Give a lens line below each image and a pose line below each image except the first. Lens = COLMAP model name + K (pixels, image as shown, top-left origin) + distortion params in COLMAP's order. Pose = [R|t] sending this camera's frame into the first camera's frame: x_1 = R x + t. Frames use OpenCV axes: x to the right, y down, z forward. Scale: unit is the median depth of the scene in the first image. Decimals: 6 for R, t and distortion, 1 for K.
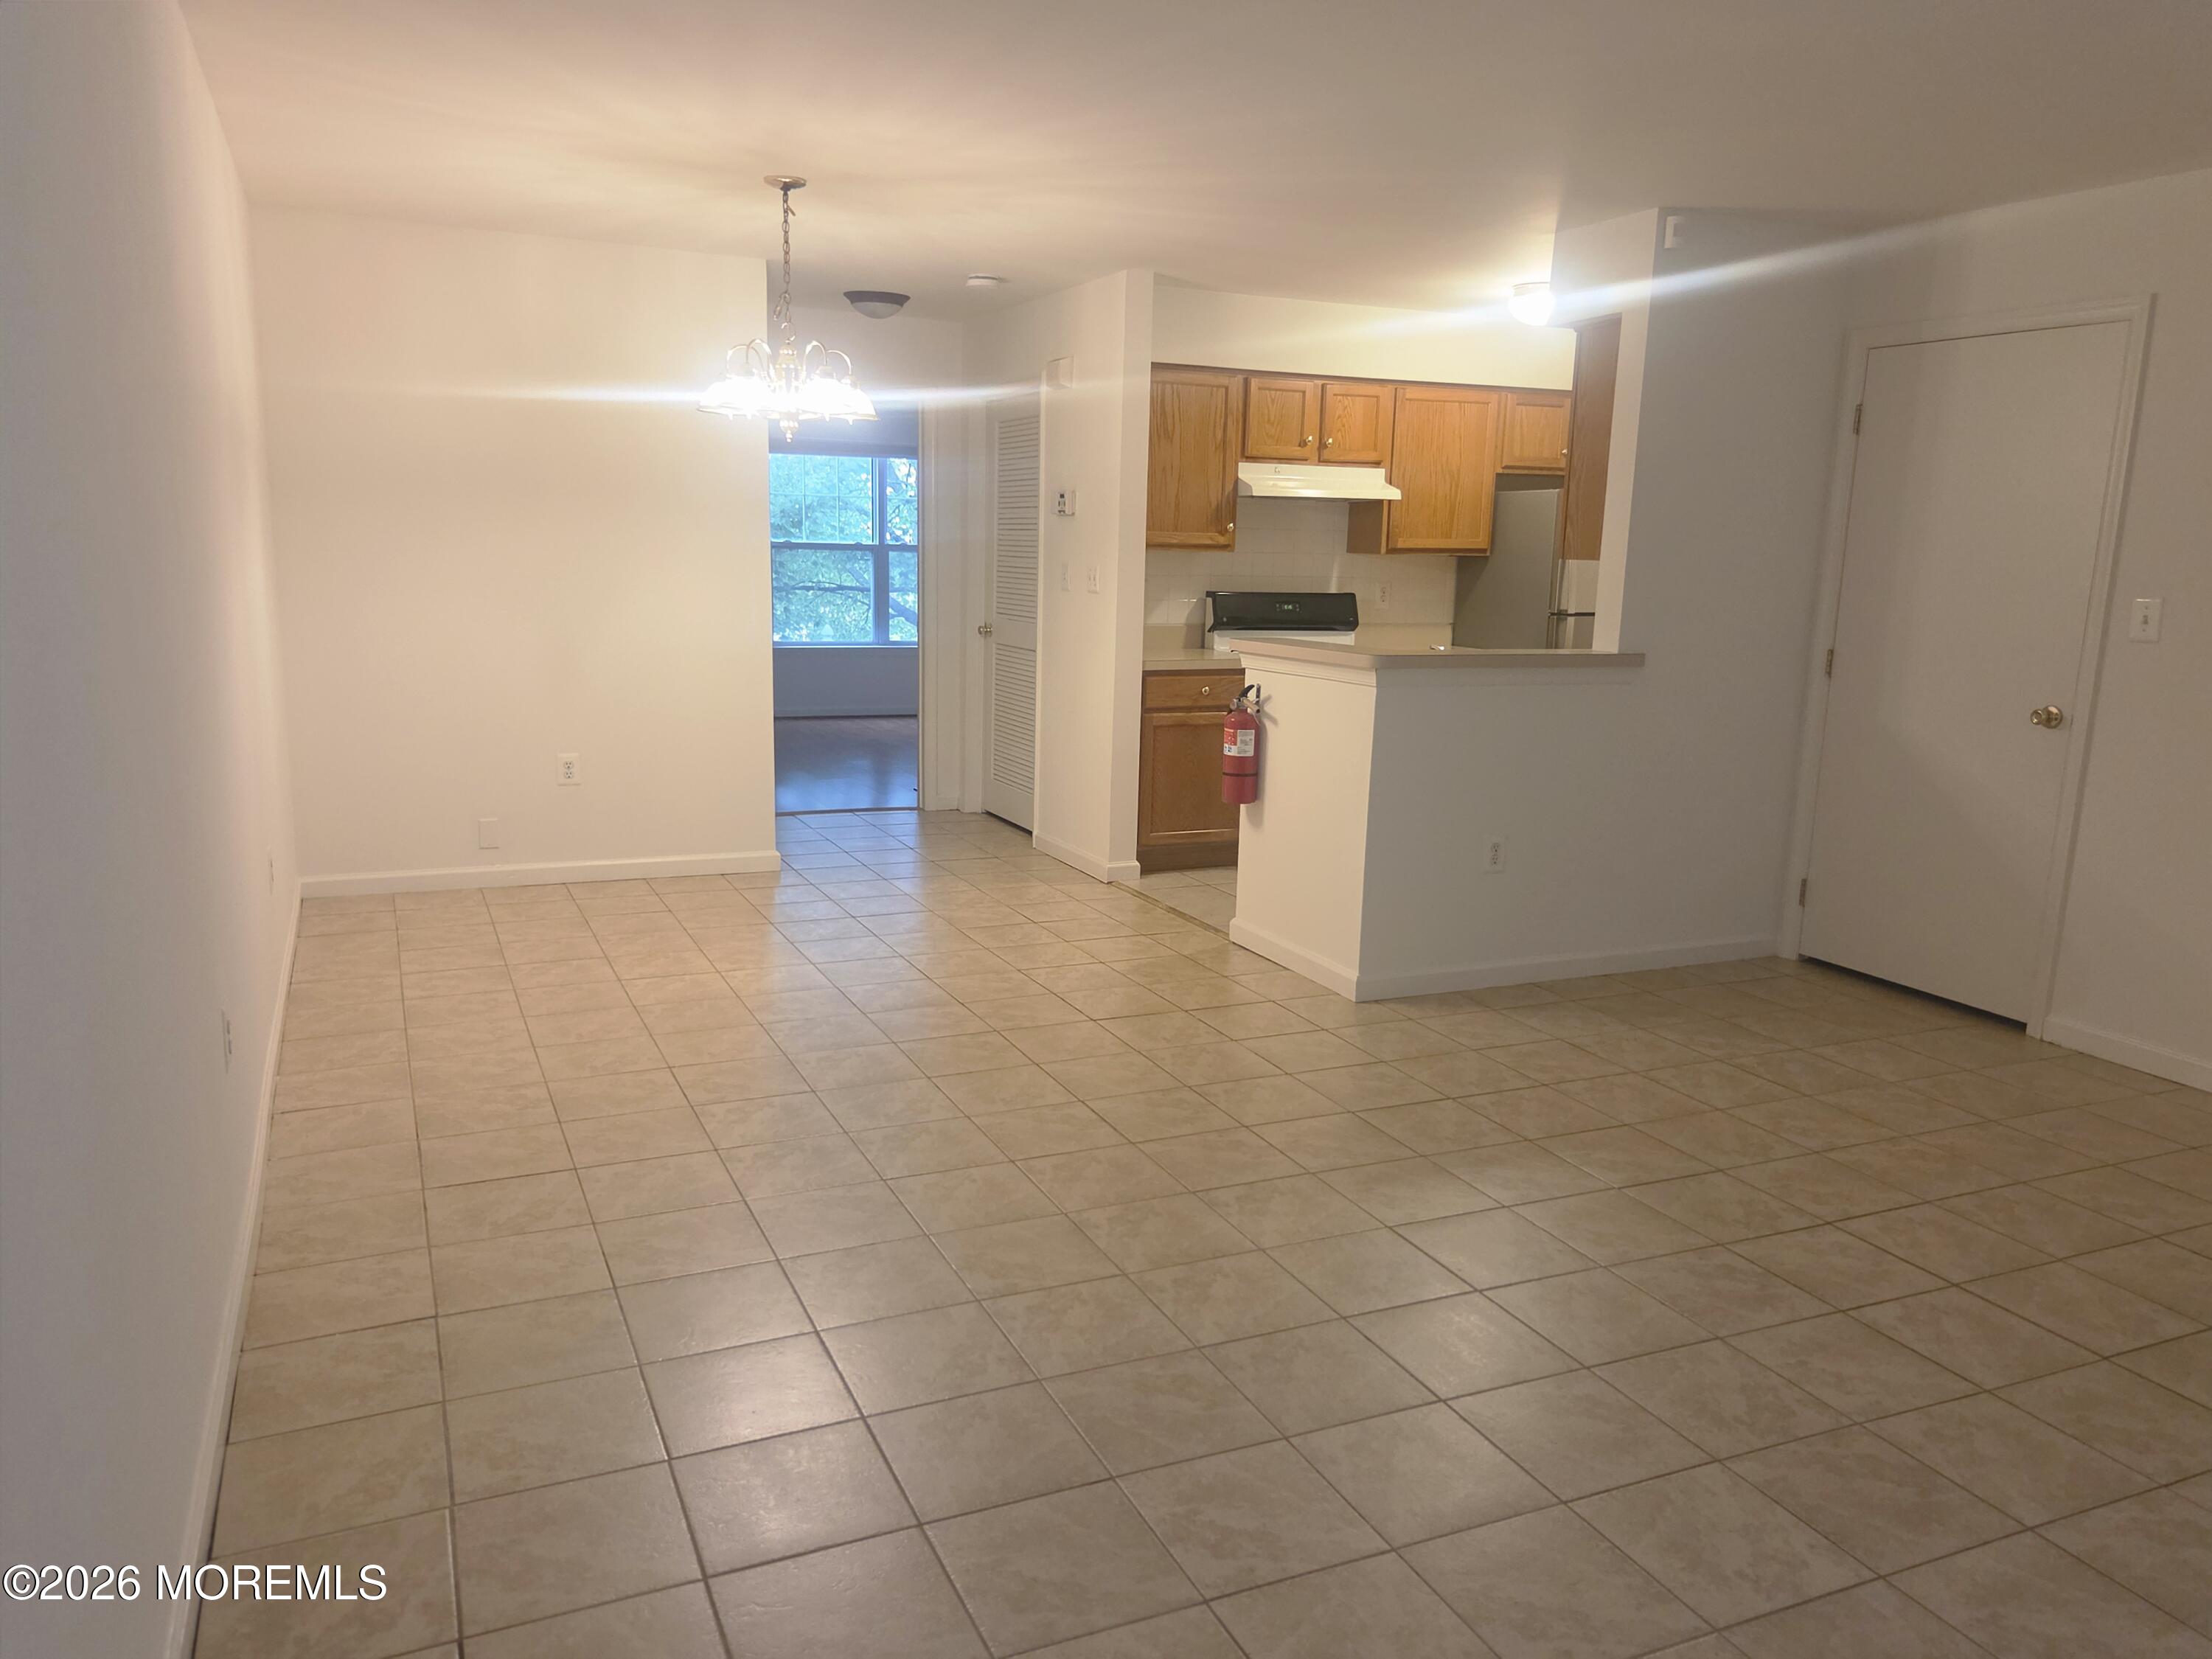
lens RADIAL K [[1570.5, 0, 1104.1], [0, 1570.5, 830.1], [0, 0, 1]] dist [0.070704, 0.002184]
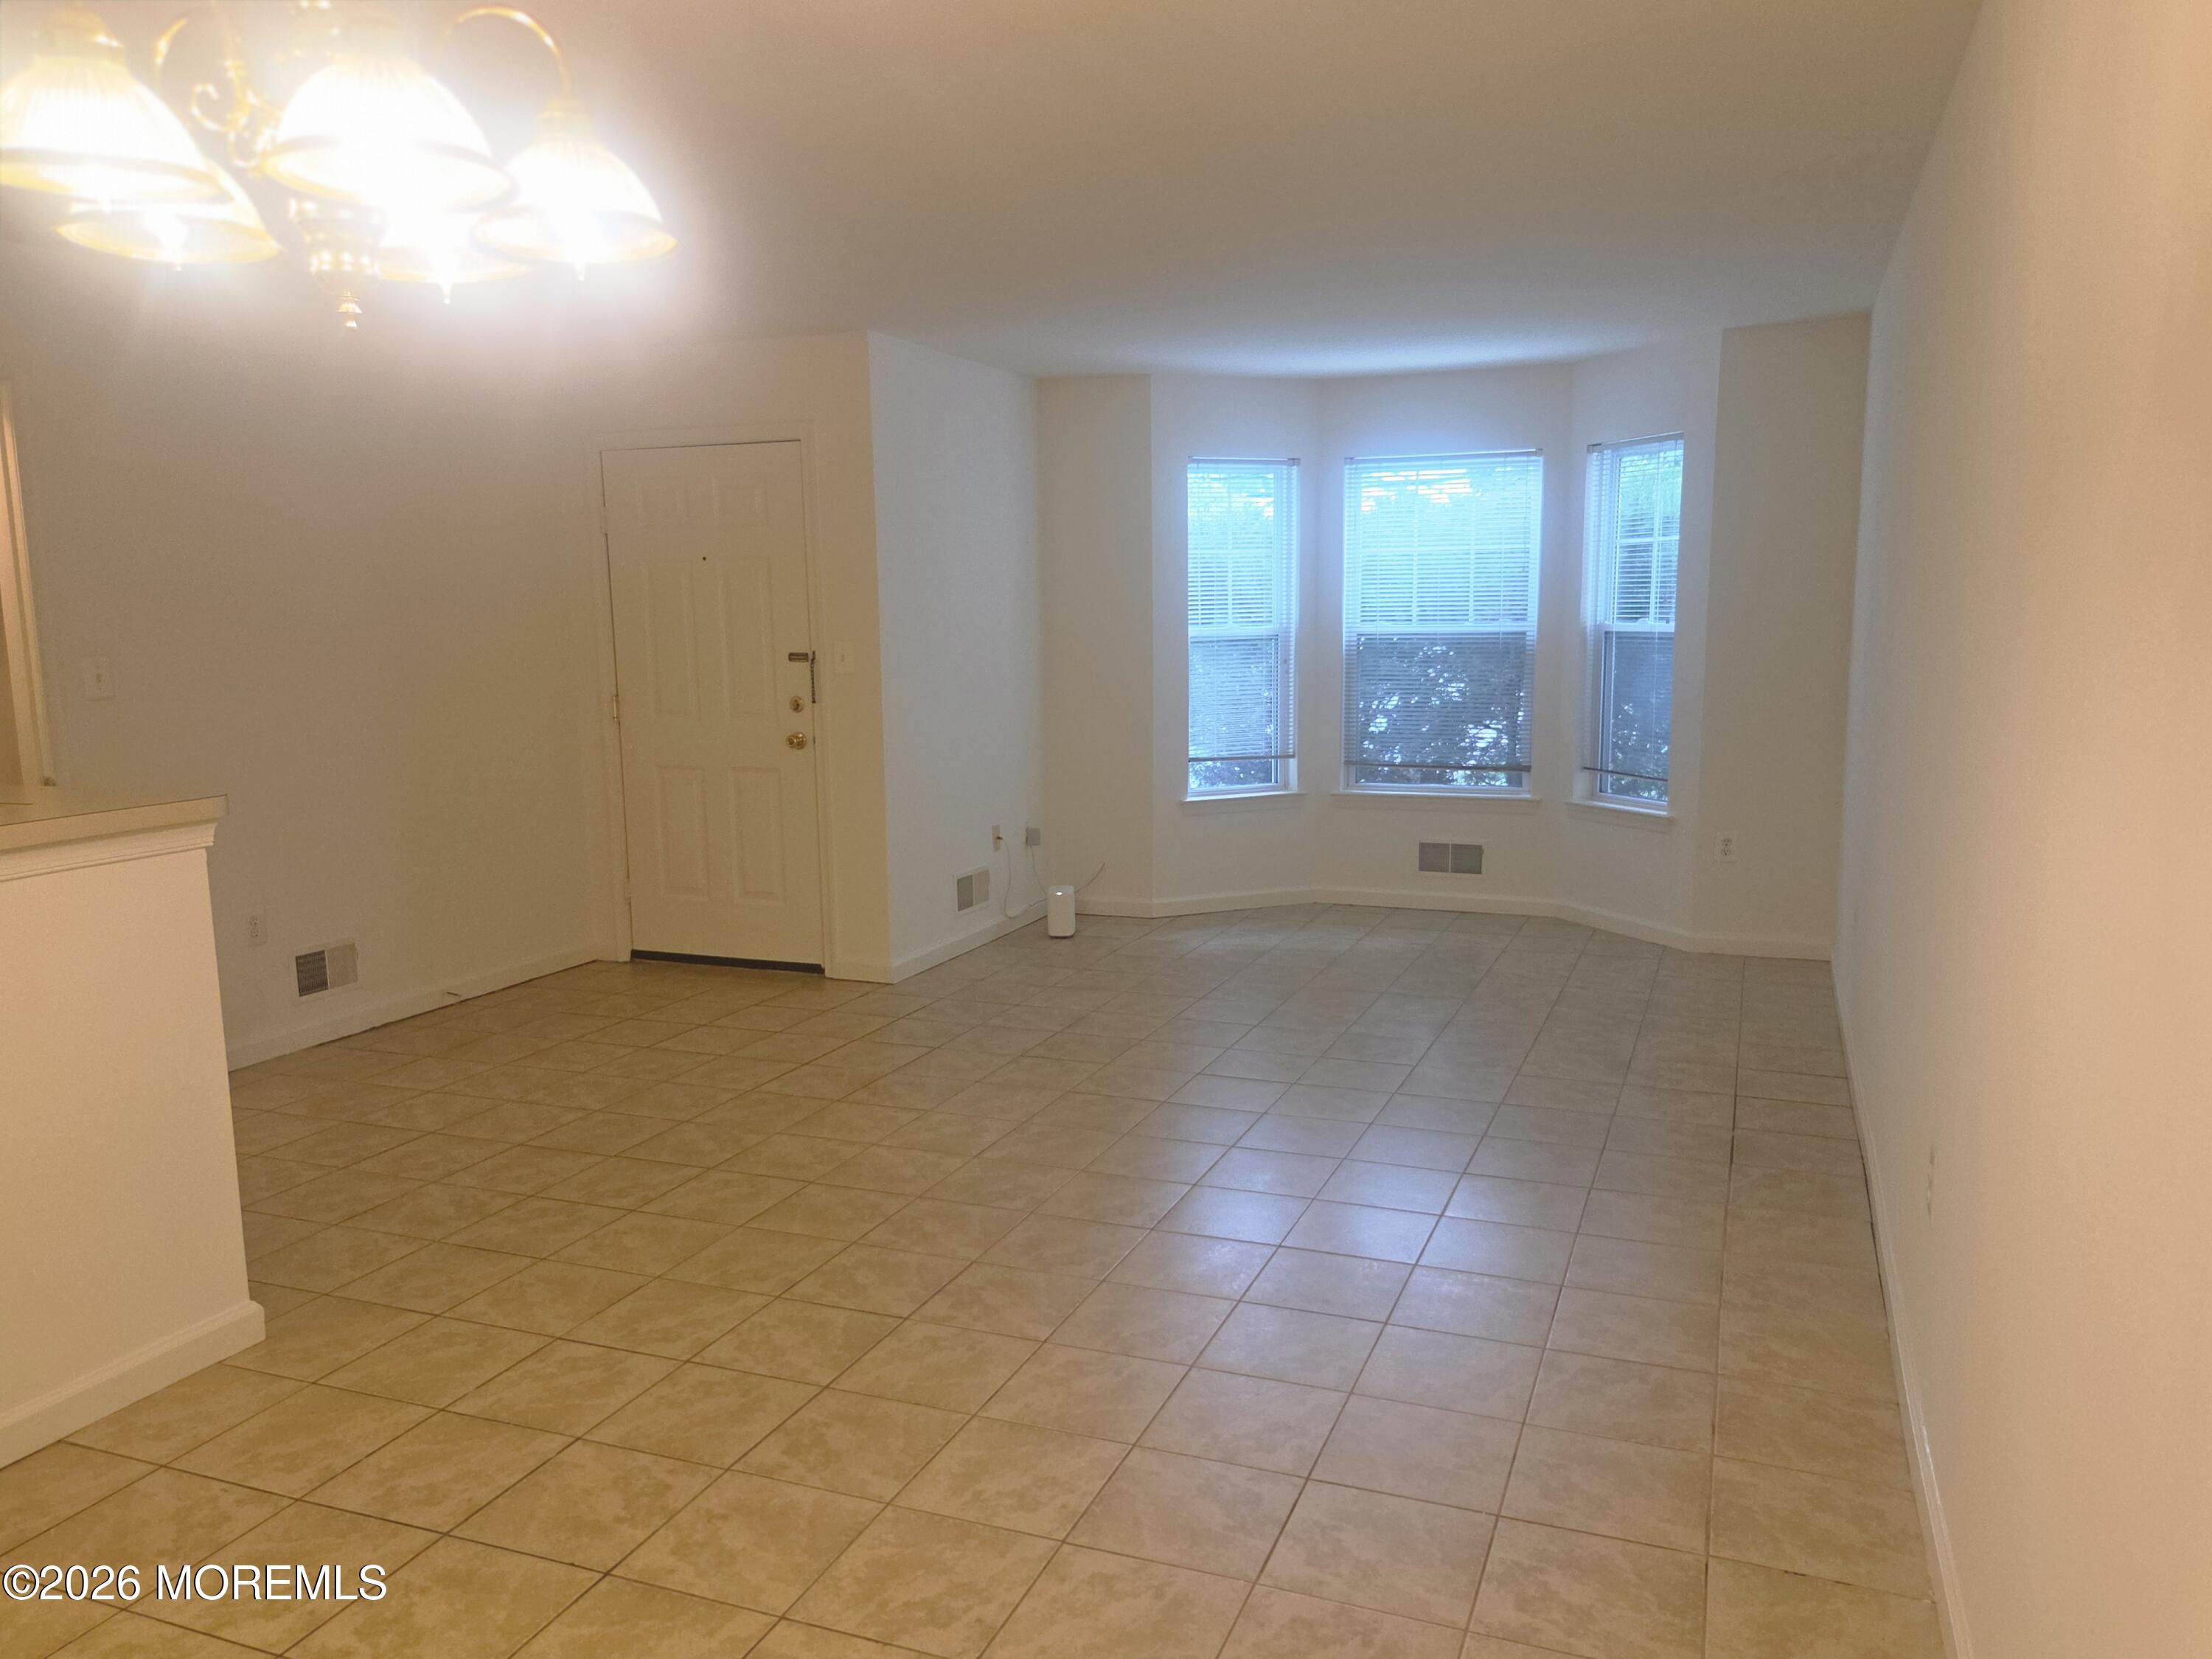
lens RADIAL K [[1570.5, 0, 1106.4], [0, 1570.5, 830.2], [0, 0, 1]] dist [0.070704, 0.002184]
pose [[-0.685288, -0.117182, 0.718782, -0.644023], [0.125863, 0.953062, 0.275375, -0.277365], [-0.717313, 0.279179, -0.638373, 1.395749]]
